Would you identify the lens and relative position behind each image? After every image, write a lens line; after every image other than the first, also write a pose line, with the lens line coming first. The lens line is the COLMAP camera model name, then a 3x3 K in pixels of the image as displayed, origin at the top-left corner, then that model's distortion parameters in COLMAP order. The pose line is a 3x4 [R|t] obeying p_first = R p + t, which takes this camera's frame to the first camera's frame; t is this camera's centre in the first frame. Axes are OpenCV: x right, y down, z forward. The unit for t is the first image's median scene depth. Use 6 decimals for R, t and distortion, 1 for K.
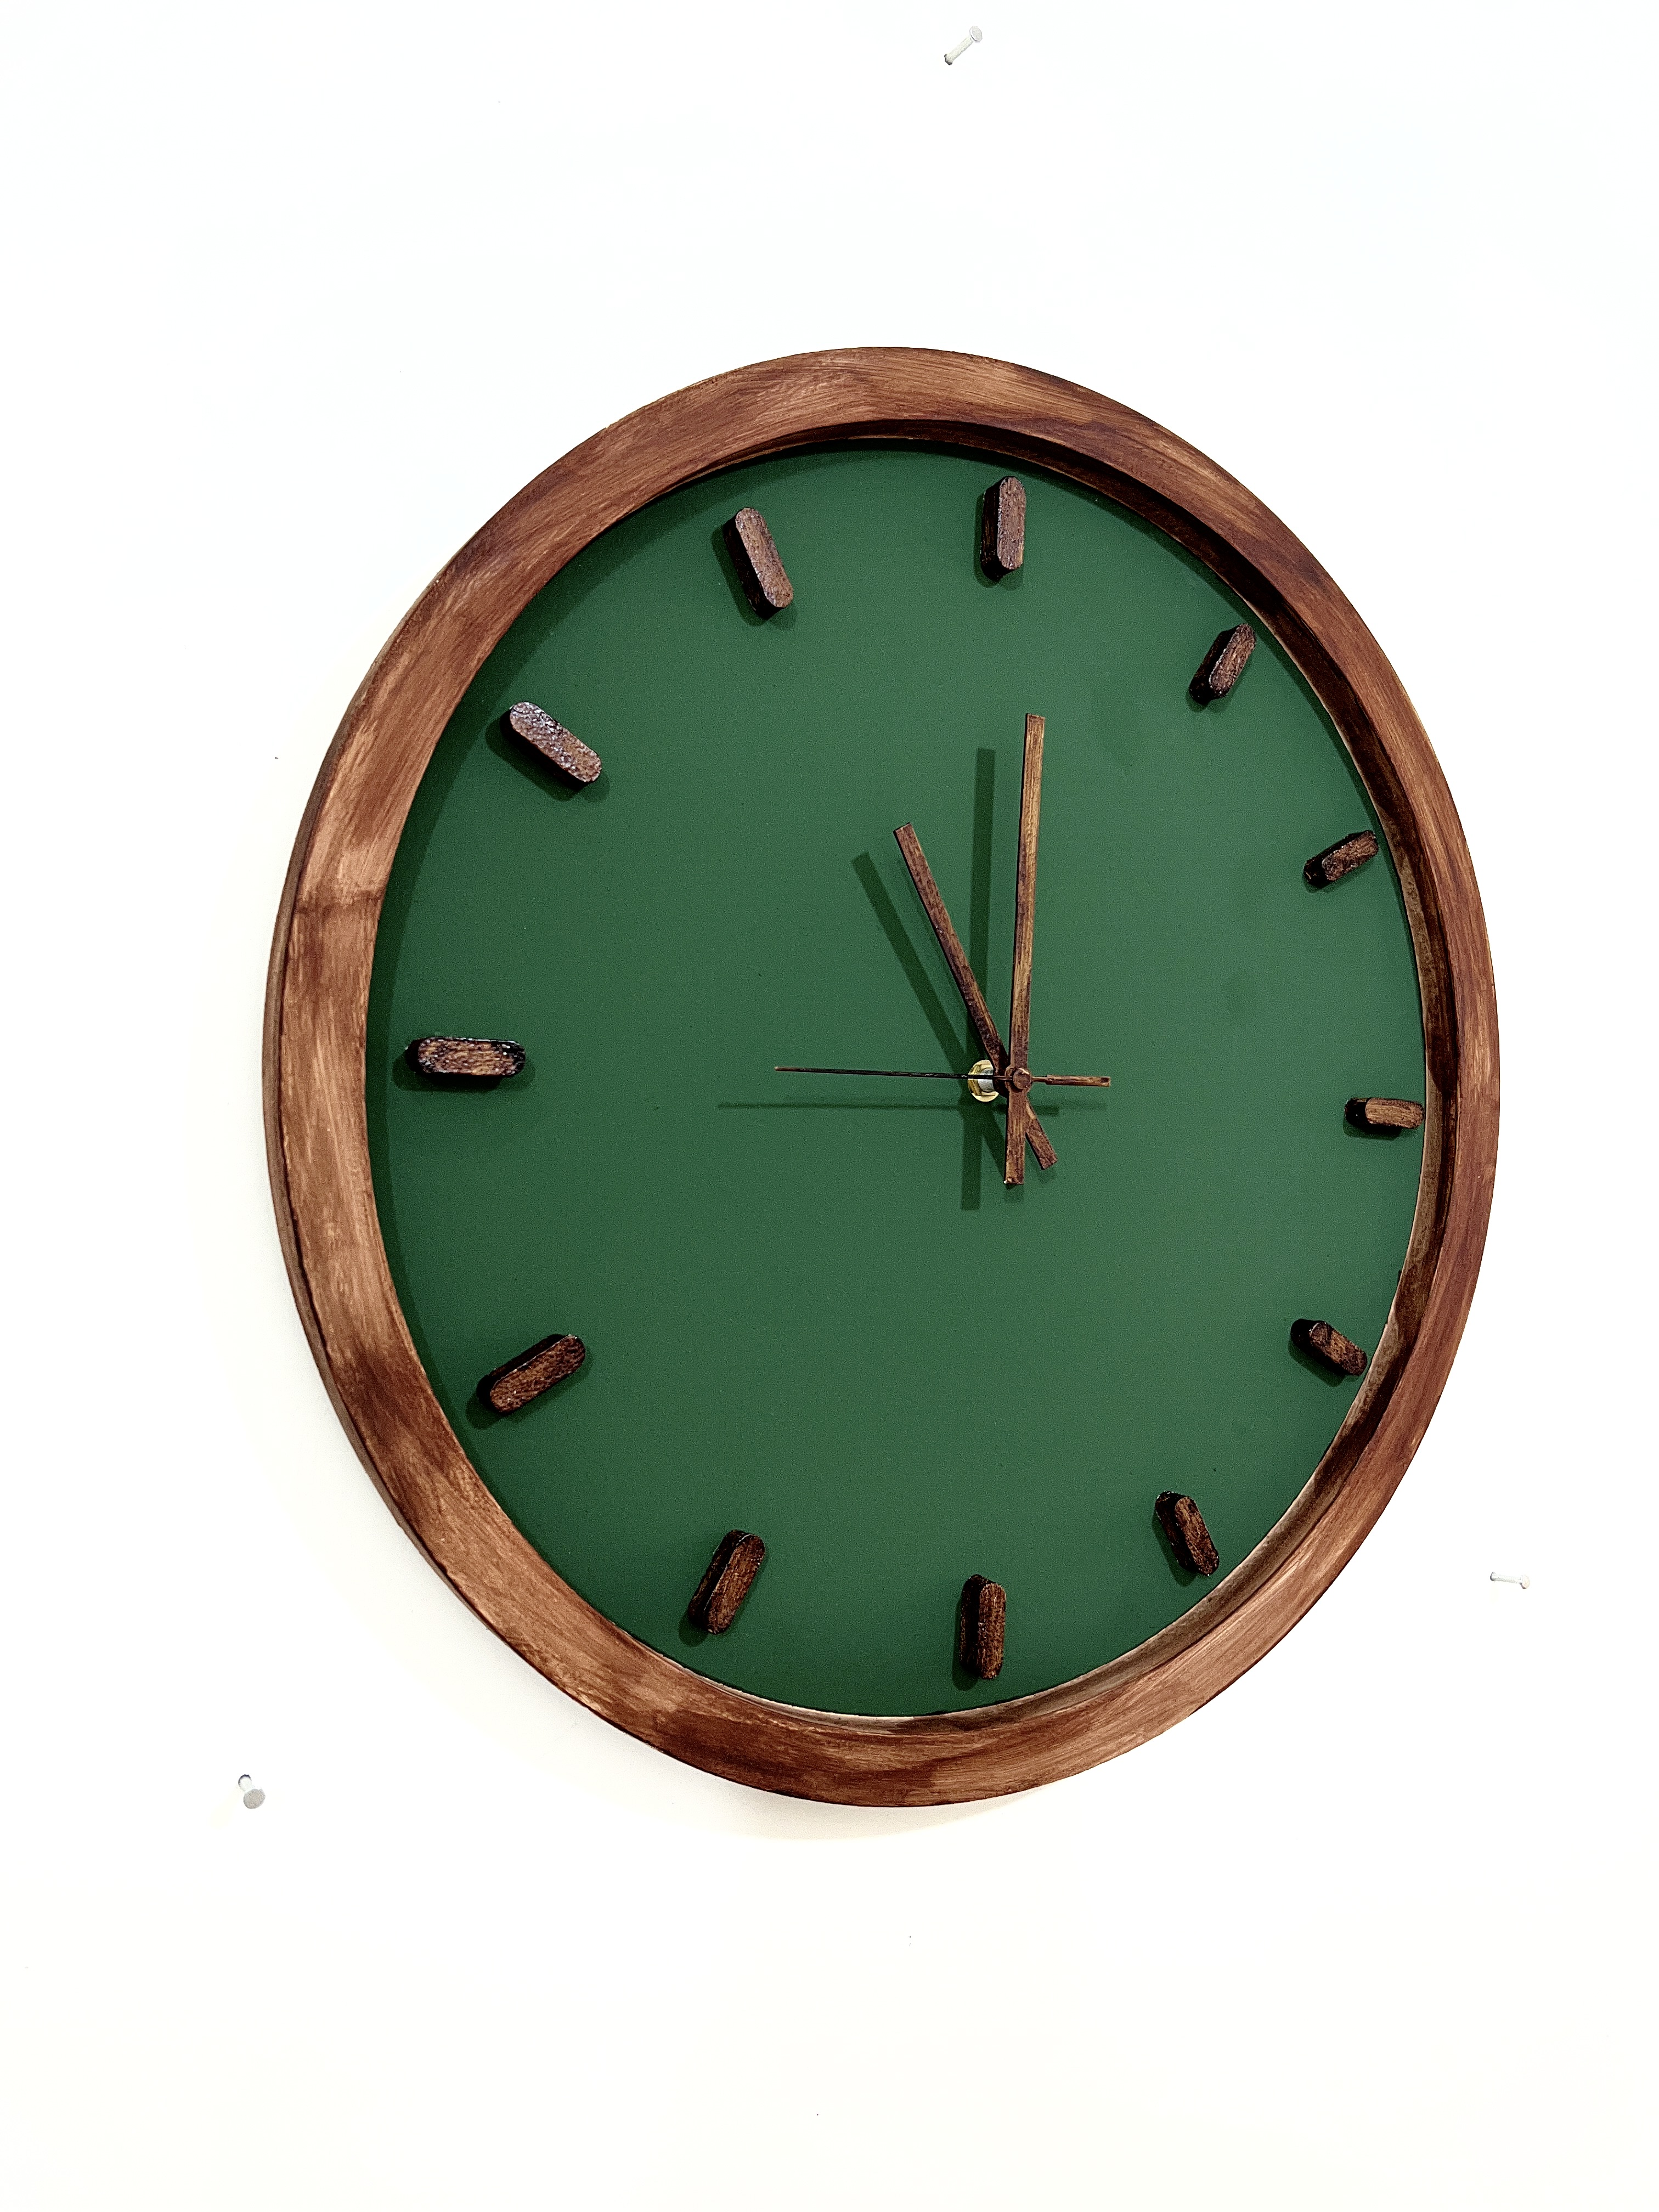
lens RADIAL K [[1659.1, 0, 829.5], [0, 1659.1, 1106.0], [0, 0, 1]] dist [0.111824, -0.302390]
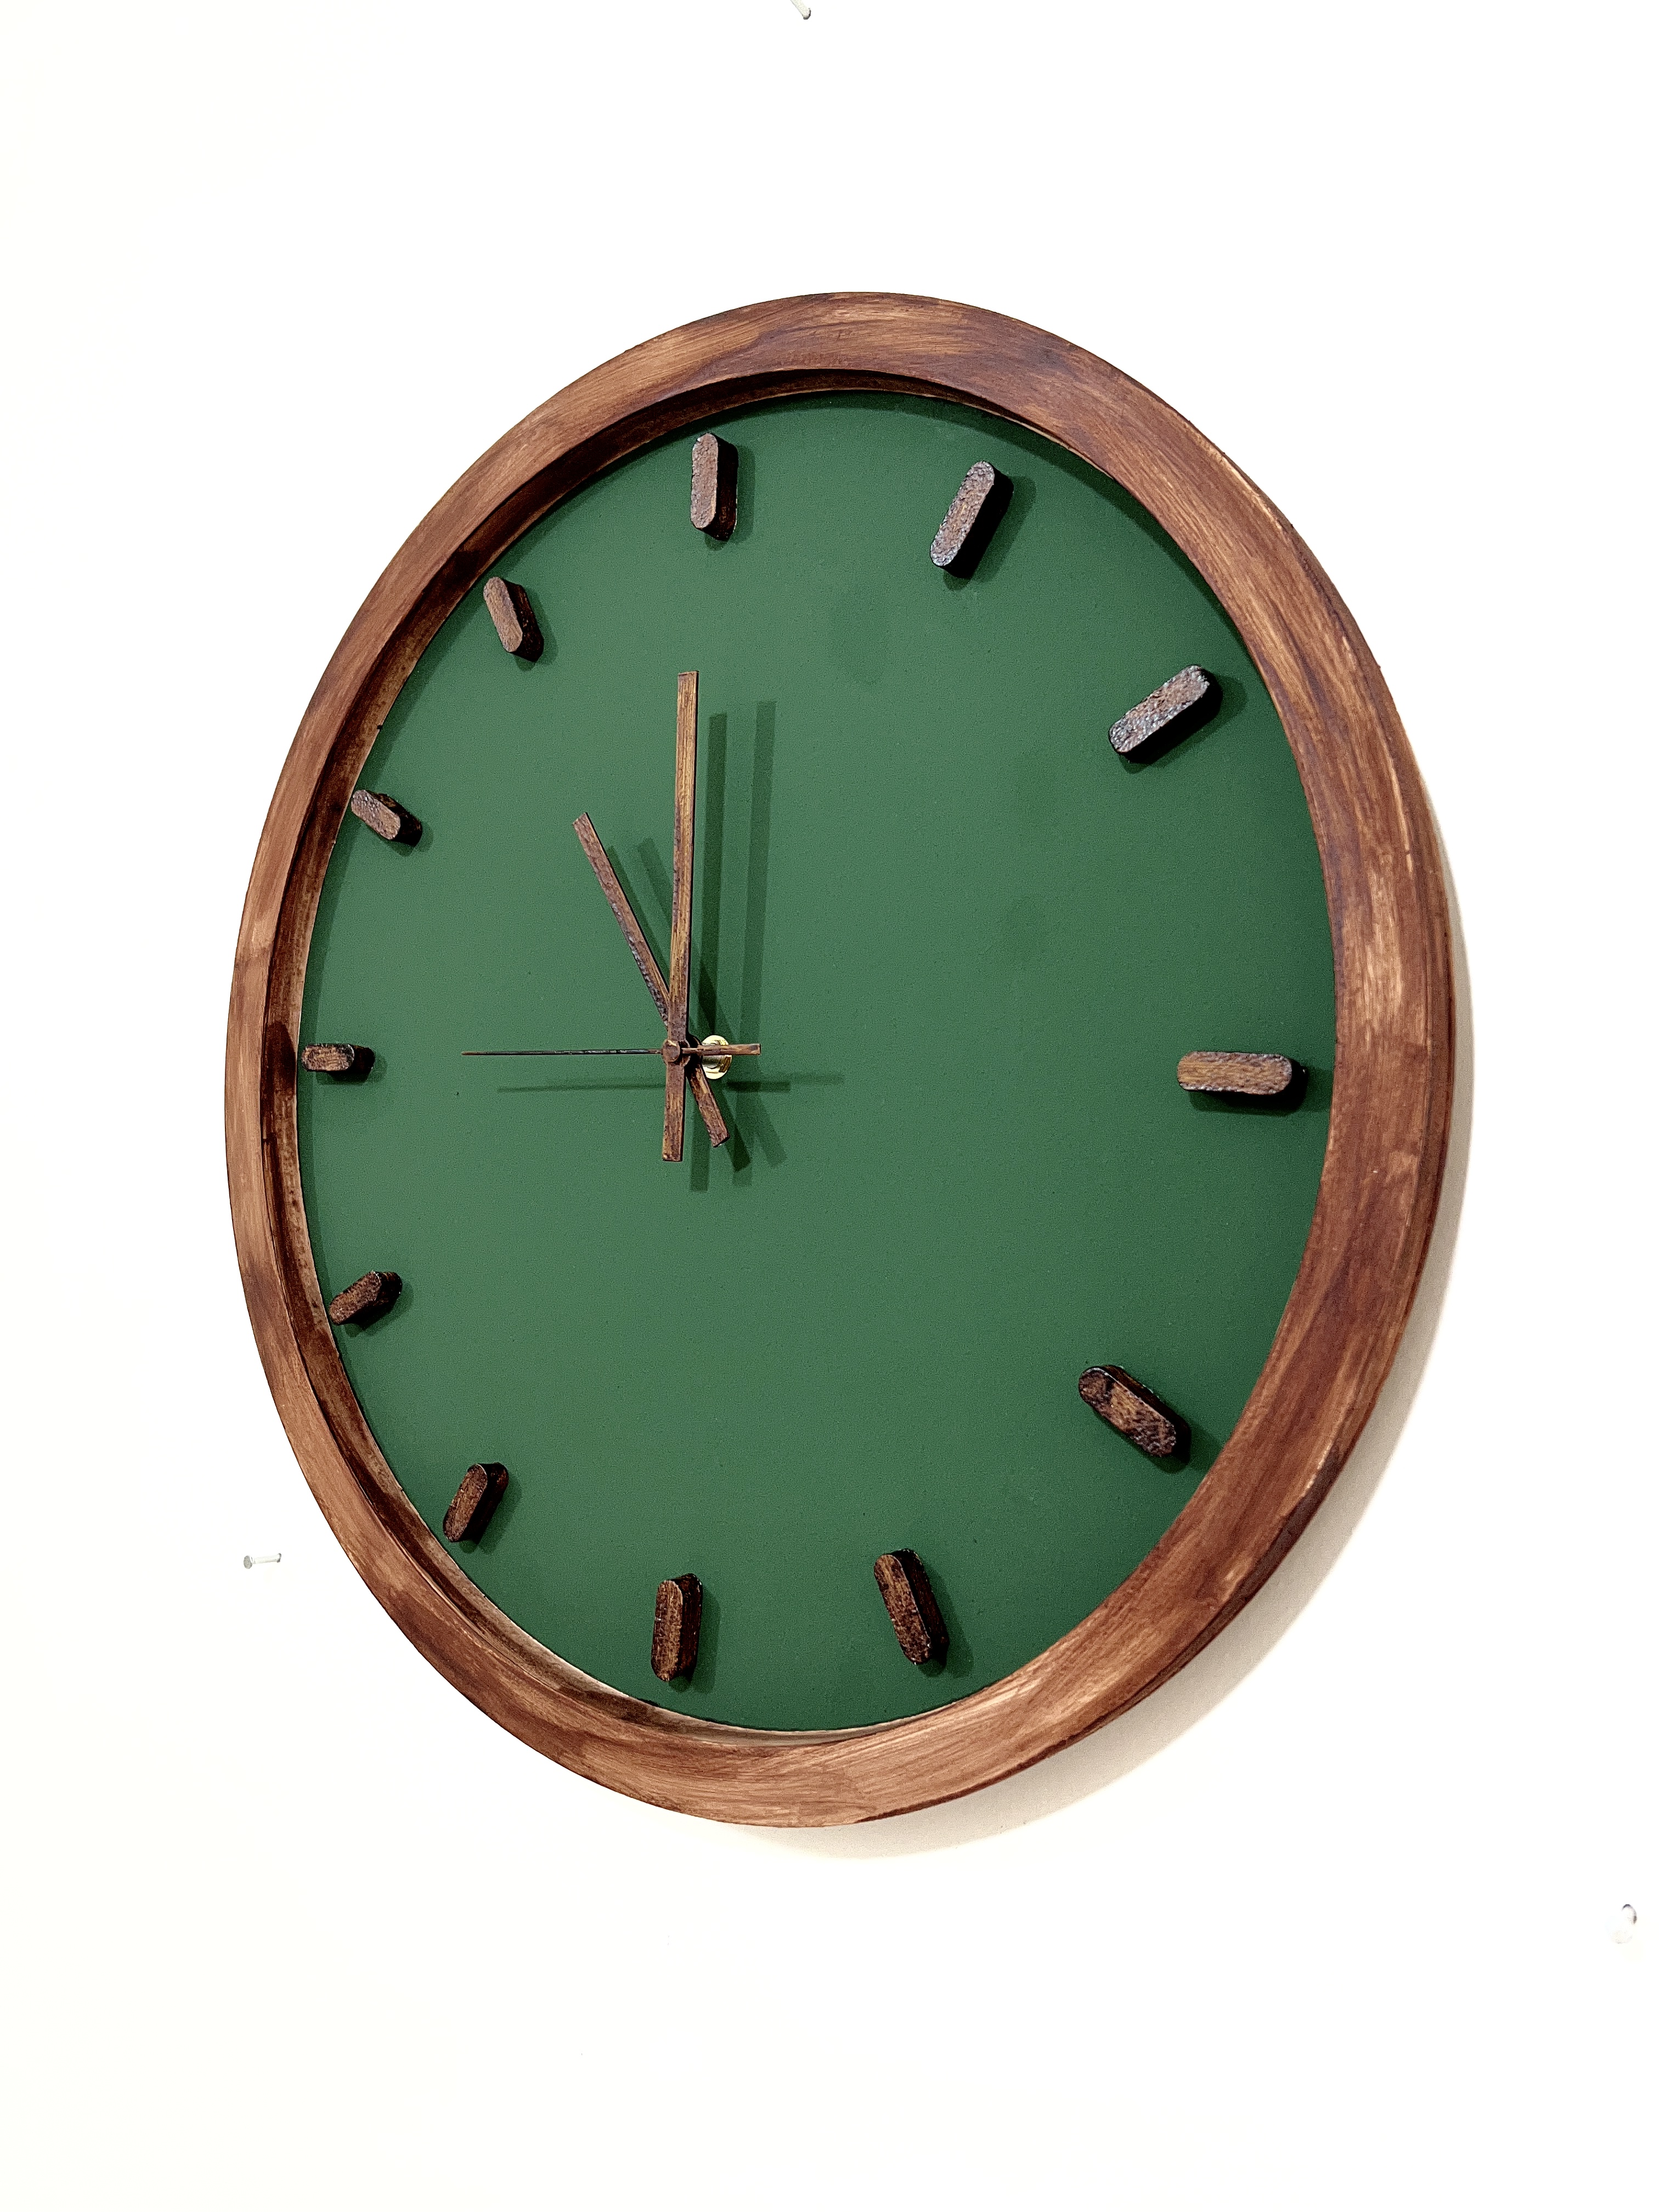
lens RADIAL K [[1659.1, 0, 829.5], [0, 1659.1, 1106.0], [0, 0, 1]] dist [0.111824, -0.302390]
pose [[0.428926, -0.037430, -0.902564, 1.088443], [-0.012122, 0.998813, -0.047182, 0.063693], [0.903258, 0.031178, 0.427963, 0.718662]]
